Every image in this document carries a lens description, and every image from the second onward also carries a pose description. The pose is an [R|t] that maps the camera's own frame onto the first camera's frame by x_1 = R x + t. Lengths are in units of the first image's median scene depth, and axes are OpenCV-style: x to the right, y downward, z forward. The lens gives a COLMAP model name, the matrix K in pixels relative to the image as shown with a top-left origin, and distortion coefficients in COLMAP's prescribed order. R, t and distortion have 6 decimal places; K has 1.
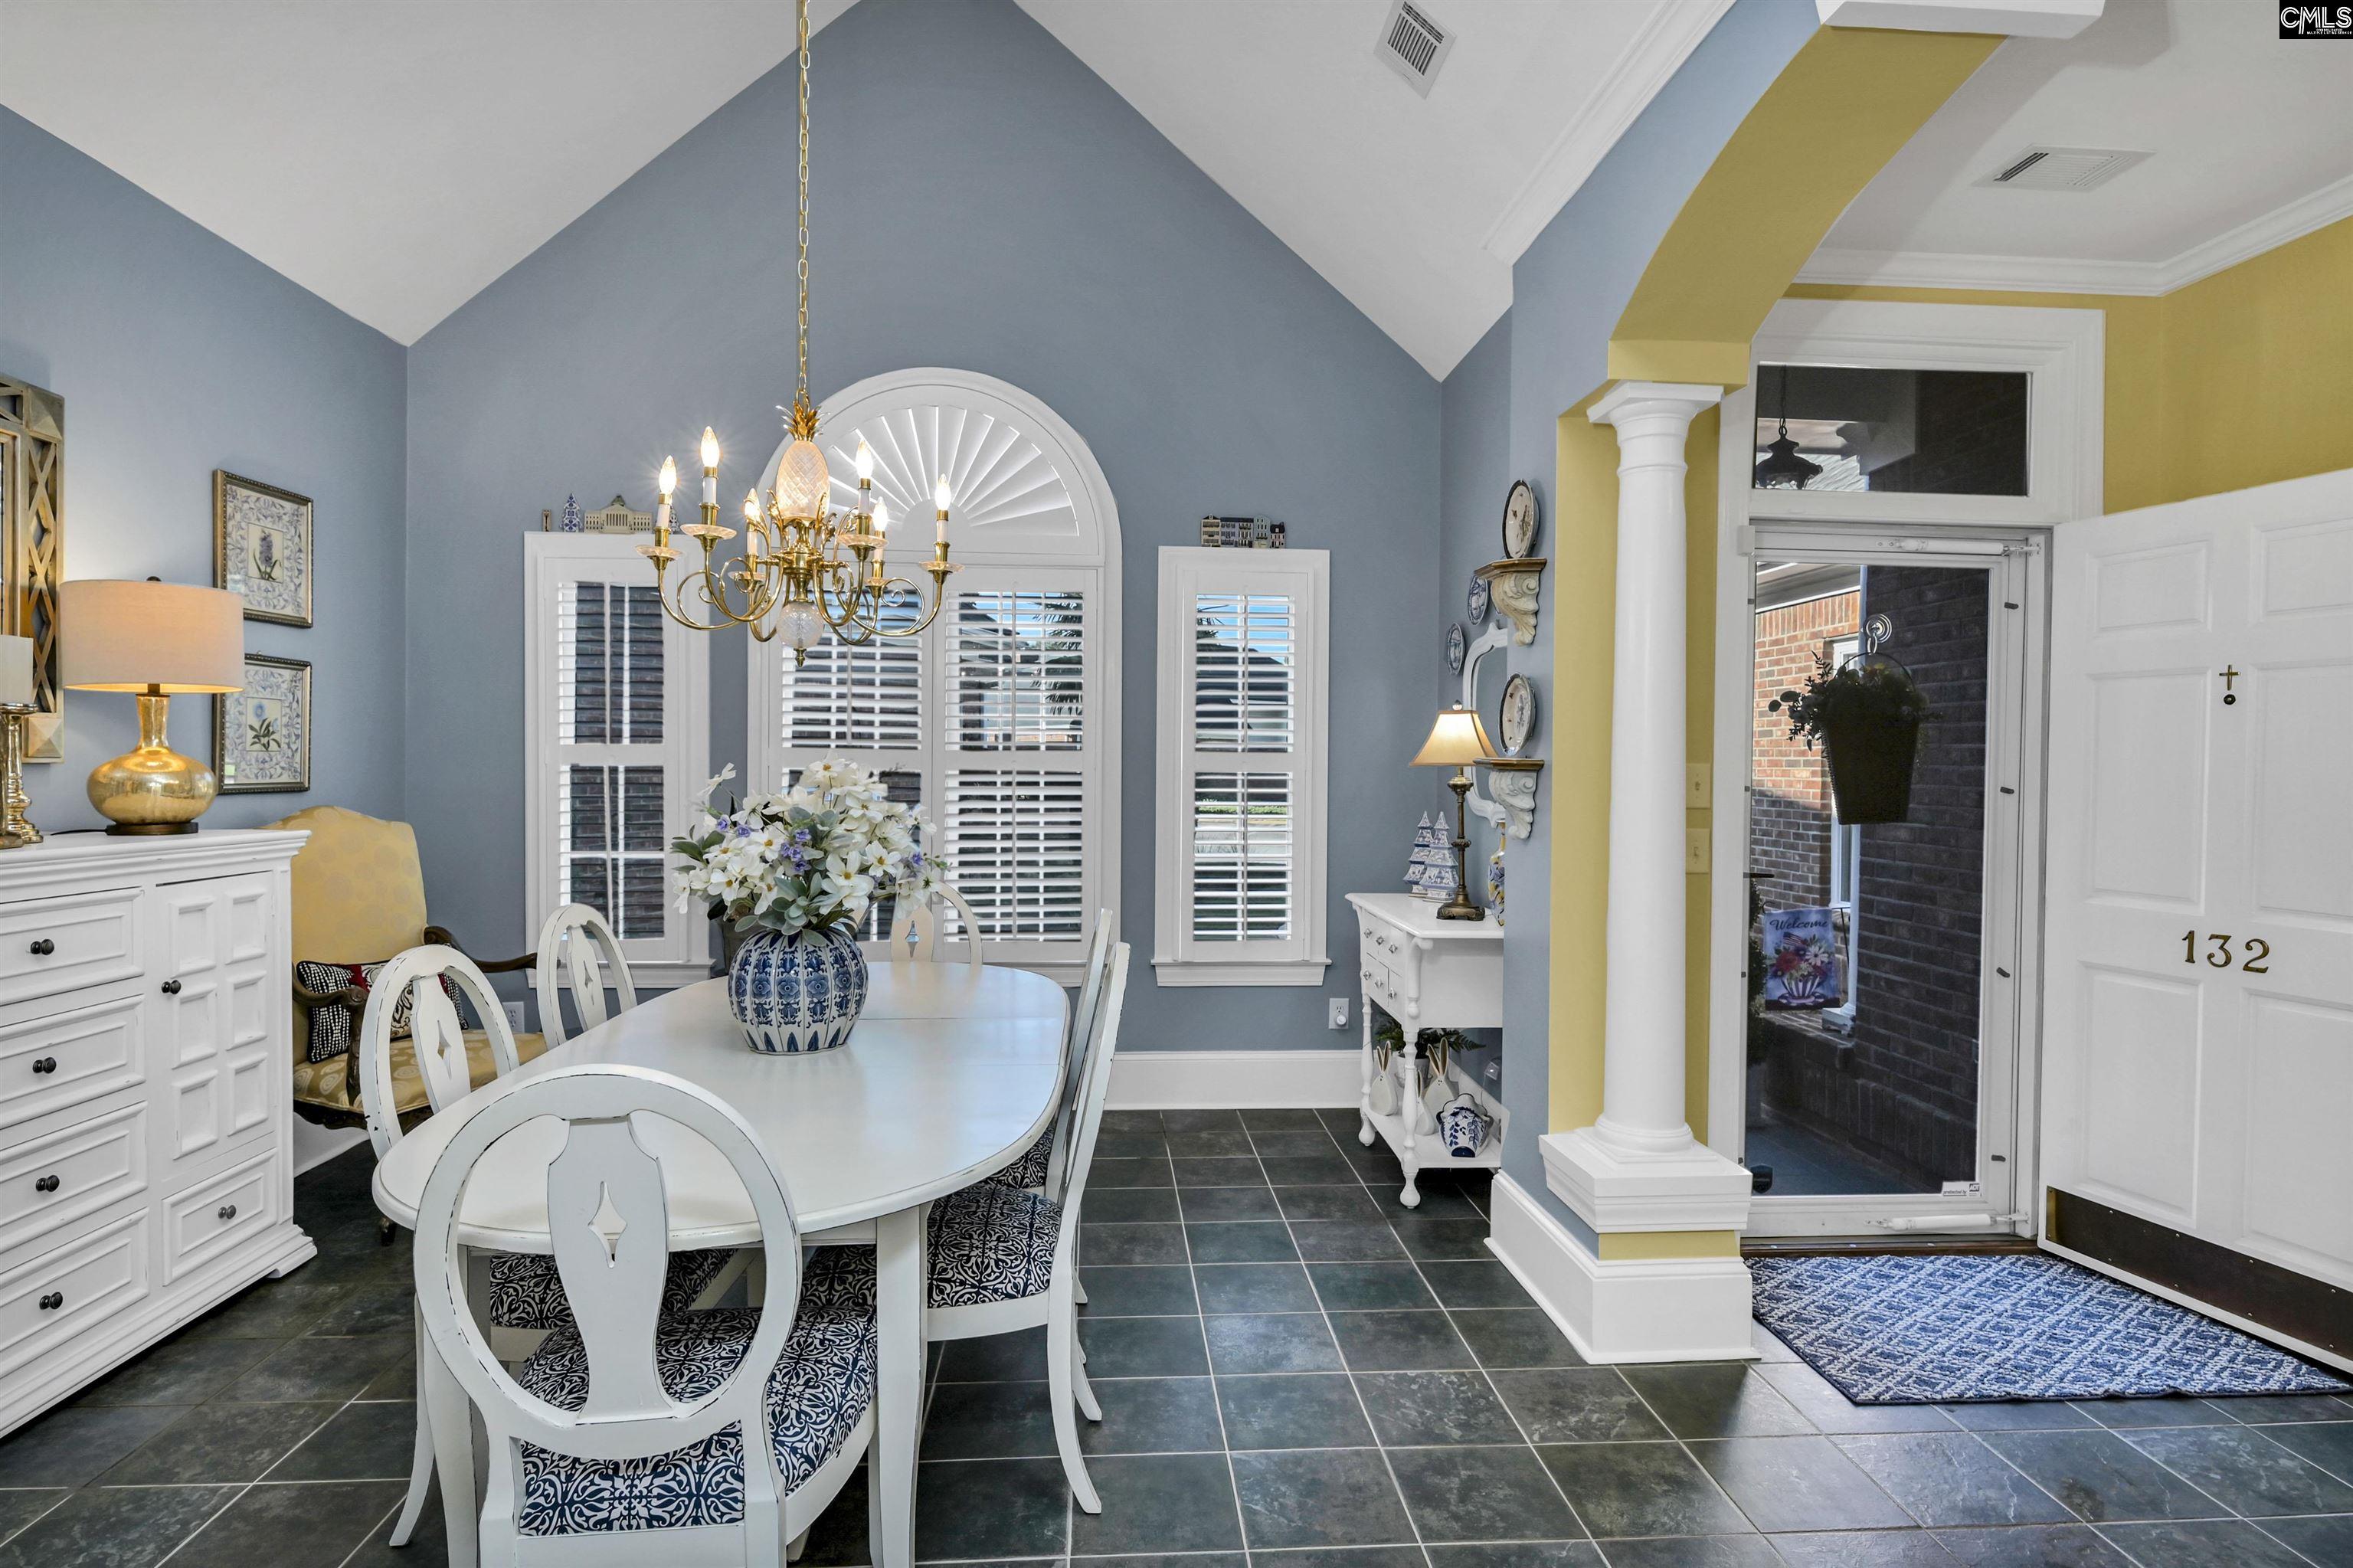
lens RADIAL K [[1211.1, 0, 1176.5], [0, 1211.1, 784.0], [0, 0, 1]] dist [0.000059, 0.000004]
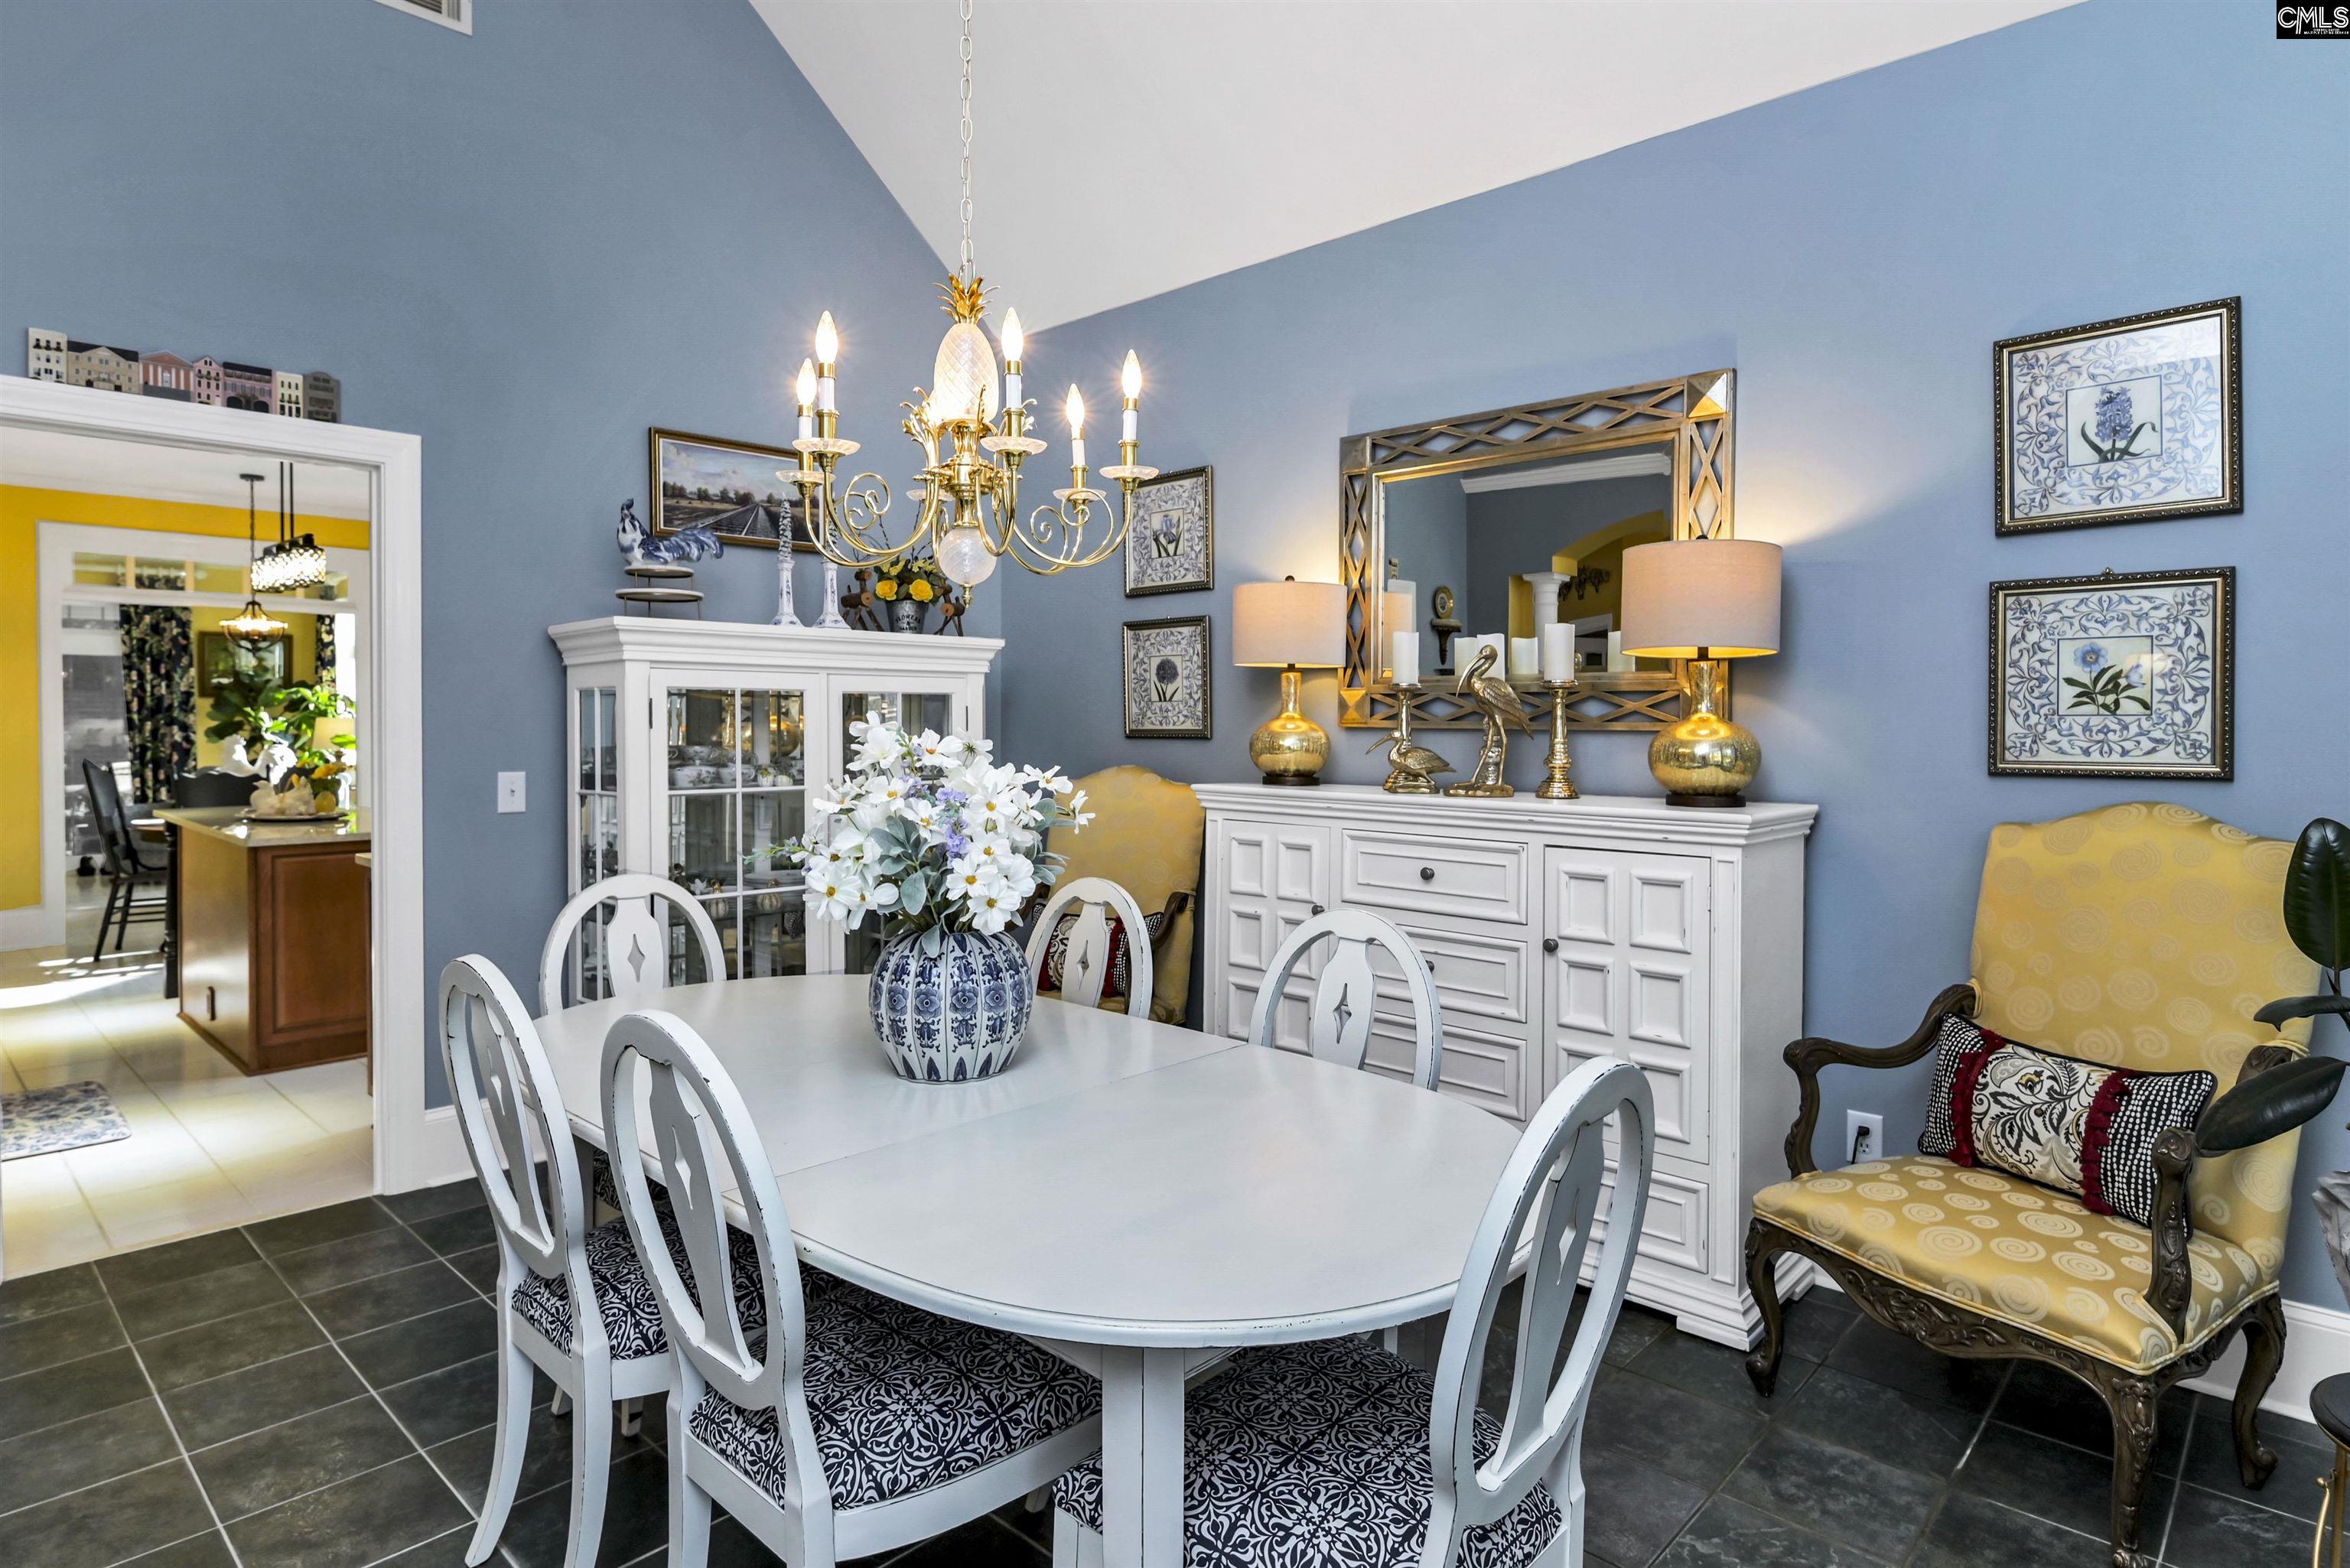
lens RADIAL K [[1260.1, 0, 1178.7], [0, 1260.1, 738.0], [0, 0, 1]] dist [-0.001499, -0.000776]
pose [[-0.729943, 0.000535, -0.683508, 0.105499], [-0.017717, 0.999649, 0.019703, -0.019493], [0.683278, 0.026492, -0.729677, 1.177106]]
